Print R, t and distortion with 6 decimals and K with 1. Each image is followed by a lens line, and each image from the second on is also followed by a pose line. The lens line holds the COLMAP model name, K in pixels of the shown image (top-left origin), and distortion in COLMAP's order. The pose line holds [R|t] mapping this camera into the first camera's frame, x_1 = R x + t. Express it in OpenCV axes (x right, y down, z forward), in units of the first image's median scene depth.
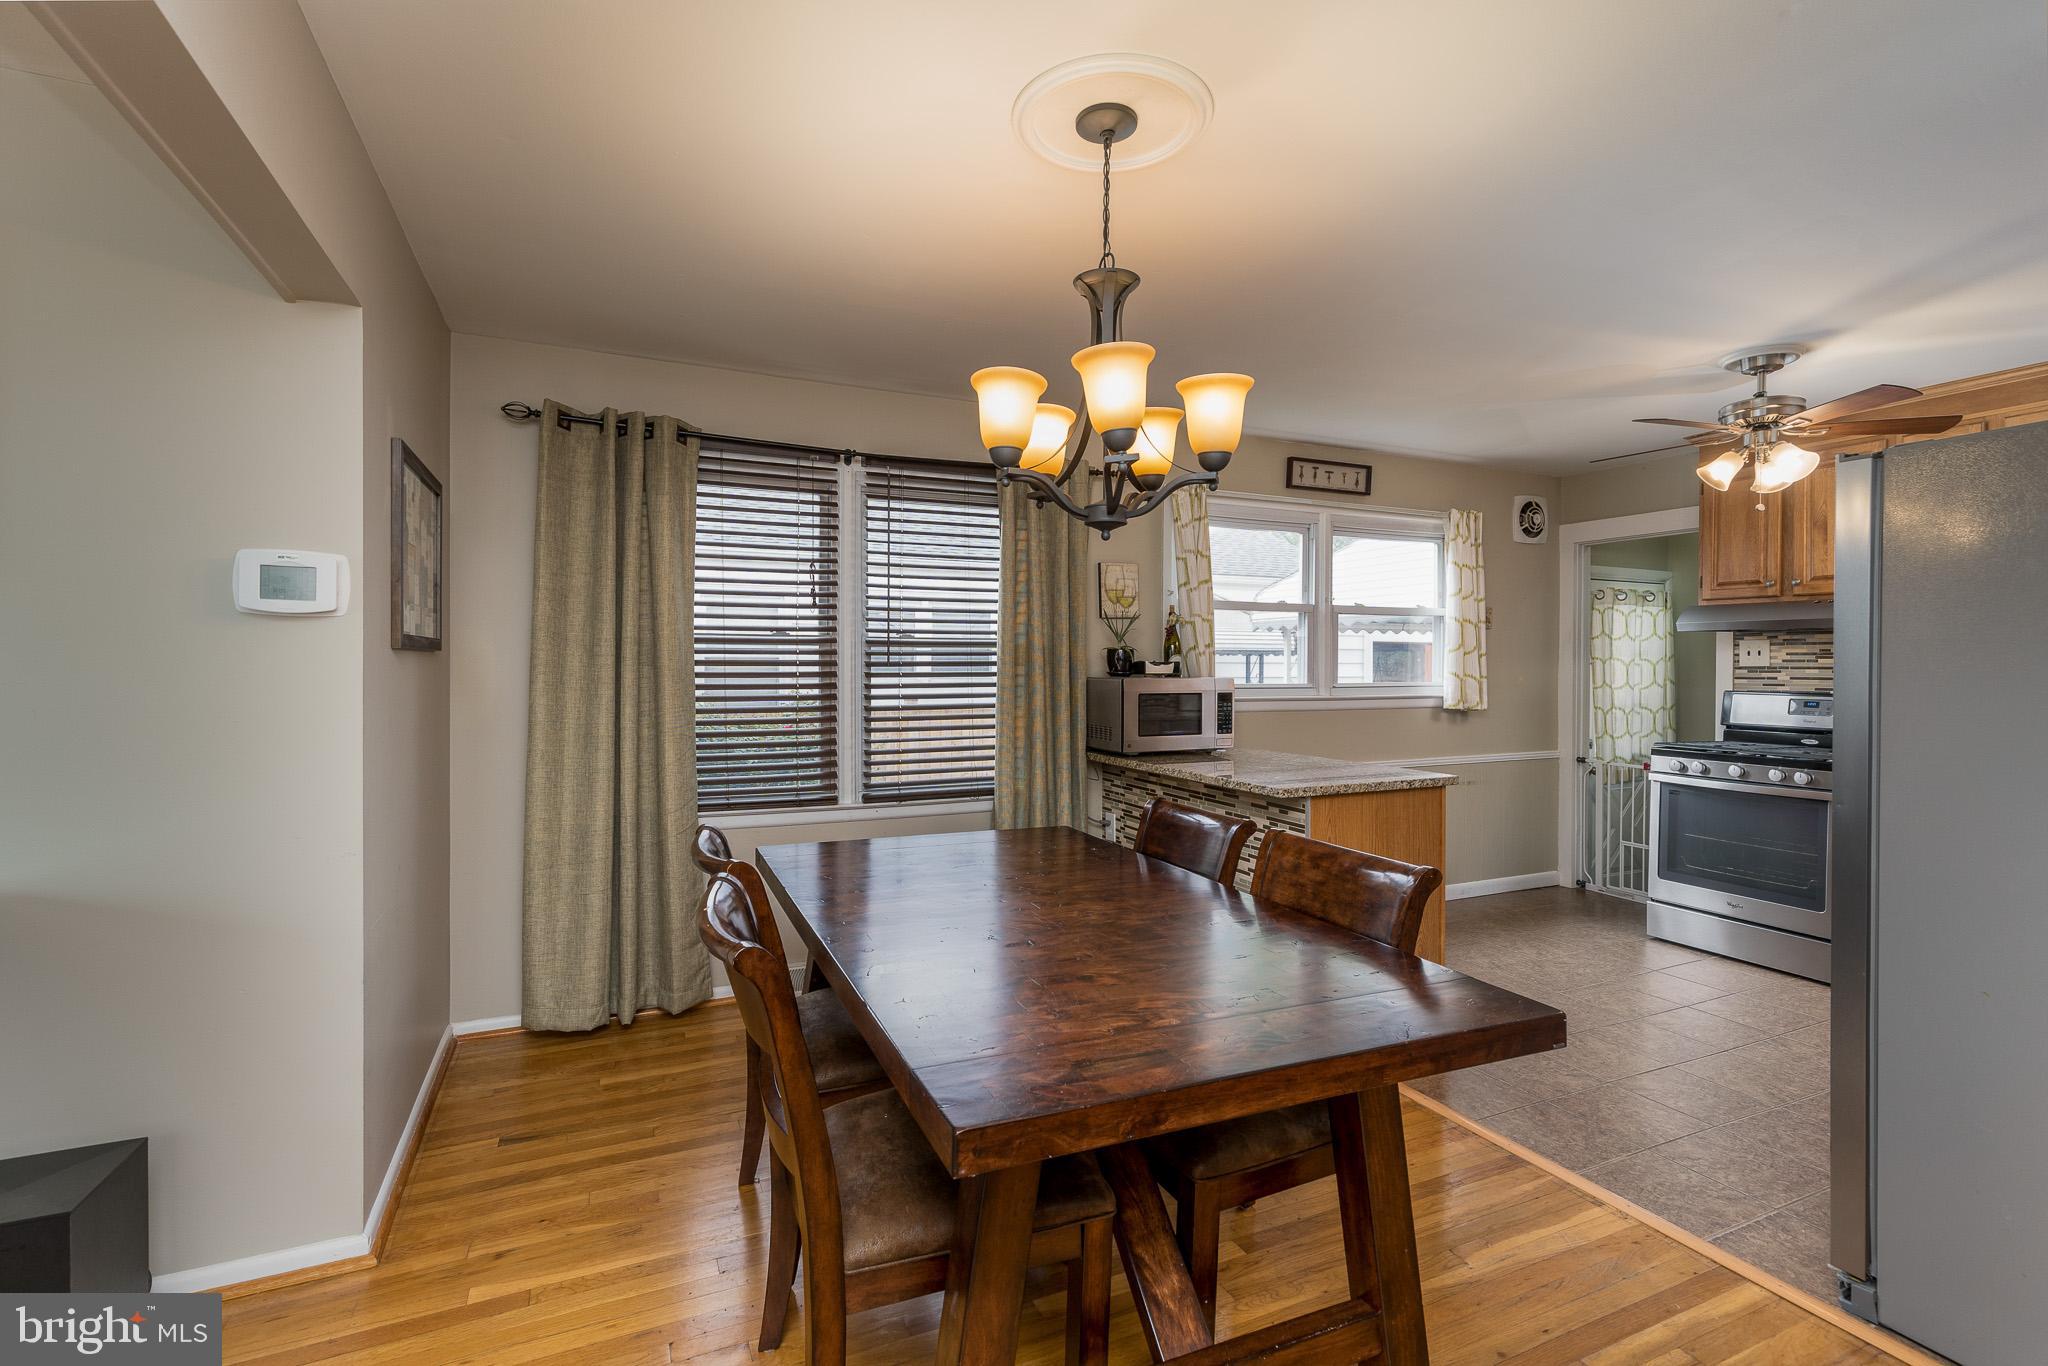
lens RADIAL K [[933.1, 0, 1025.1], [0, 933.1, 670.8], [0, 0, 1]] dist [0.003447, 0.000199]
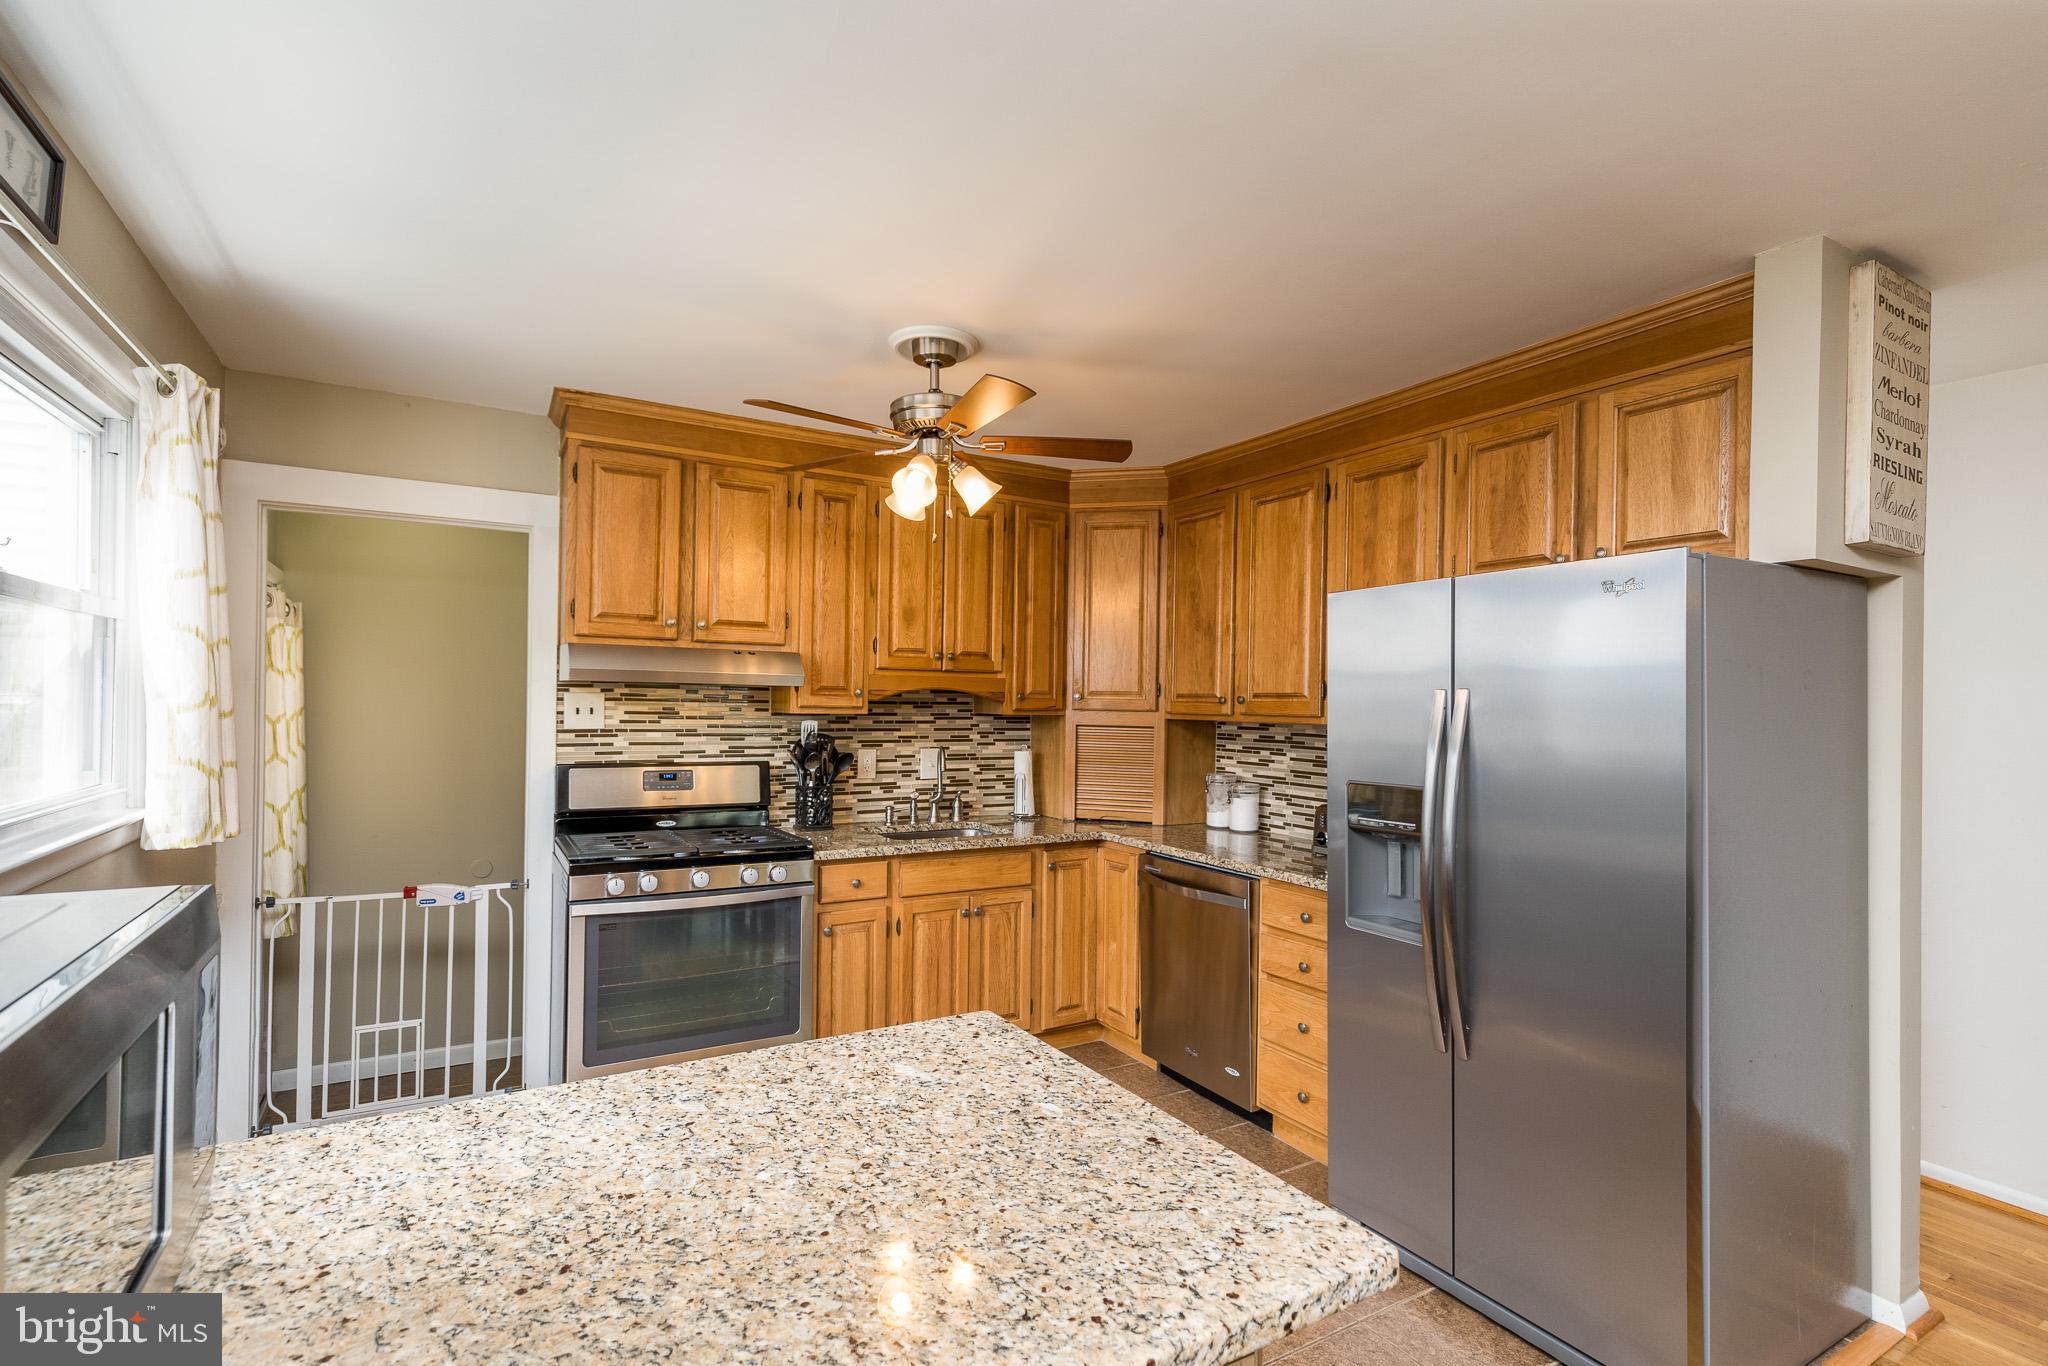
lens RADIAL K [[957.5, 0, 1034.5], [0, 957.5, 693.6], [0, 0, 1]] dist [0.001678, 0.000027]
pose [[-0.108443, 0.005658, 0.994087, -0.007249], [-0.004829, 0.999969, -0.006218, -0.027943], [-0.994091, -0.005474, -0.108413, 0.694686]]
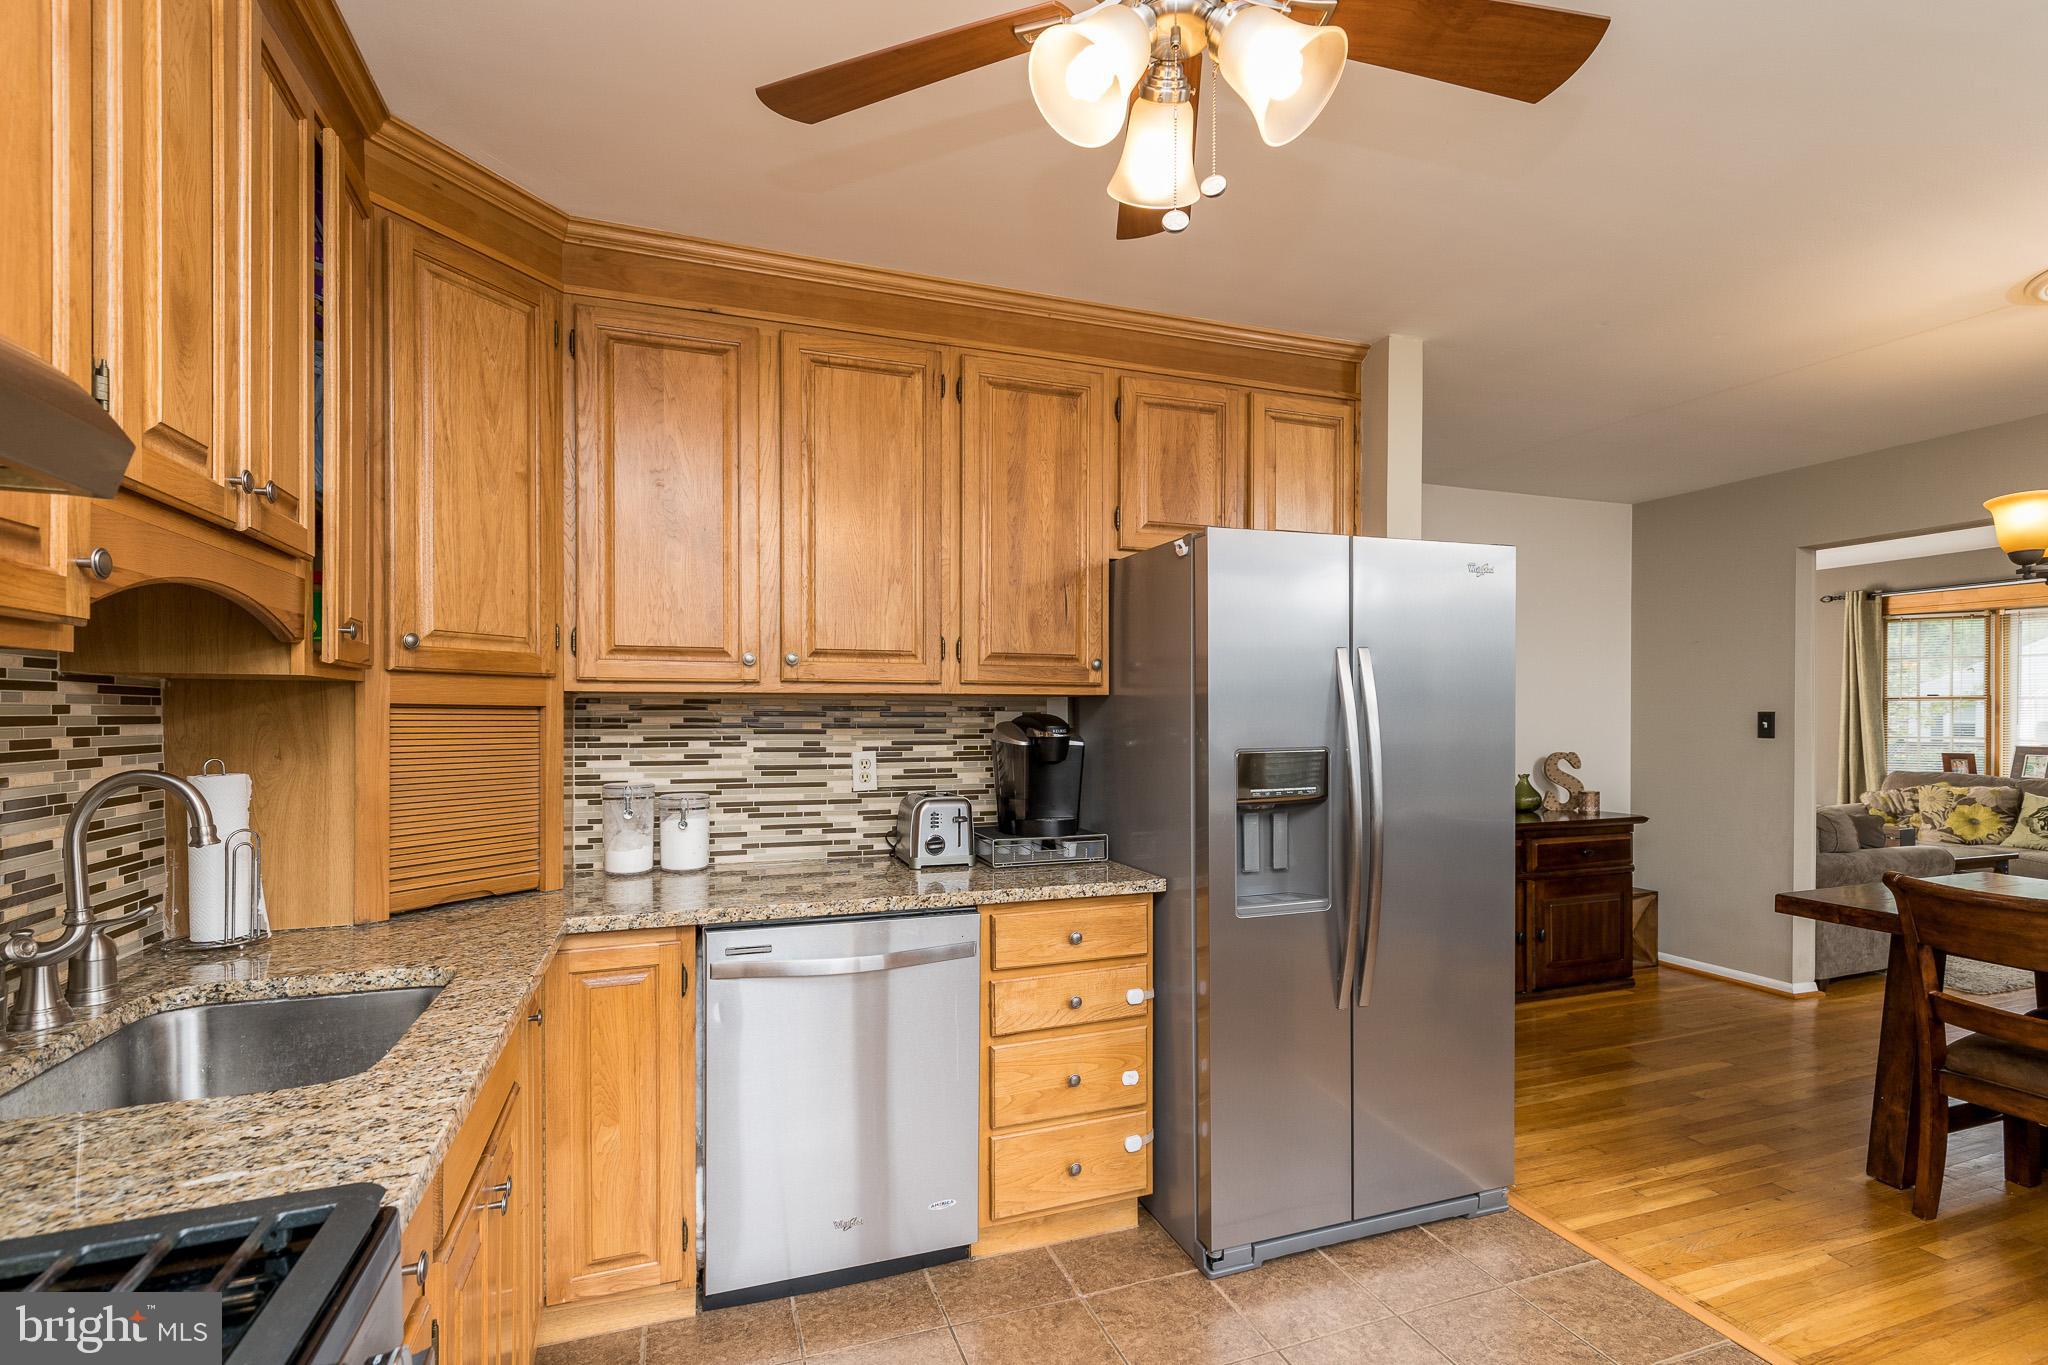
lens RADIAL K [[947.3, 0, 1027.8], [0, 947.3, 715.7], [0, 0, 1]] dist [0.001177, 0.000038]
pose [[-0.997164, 0.000200, 0.075254, 0.564332], [0.000975, 0.999947, 0.010266, -0.004437], [-0.075247, 0.010311, -0.997112, 0.920465]]
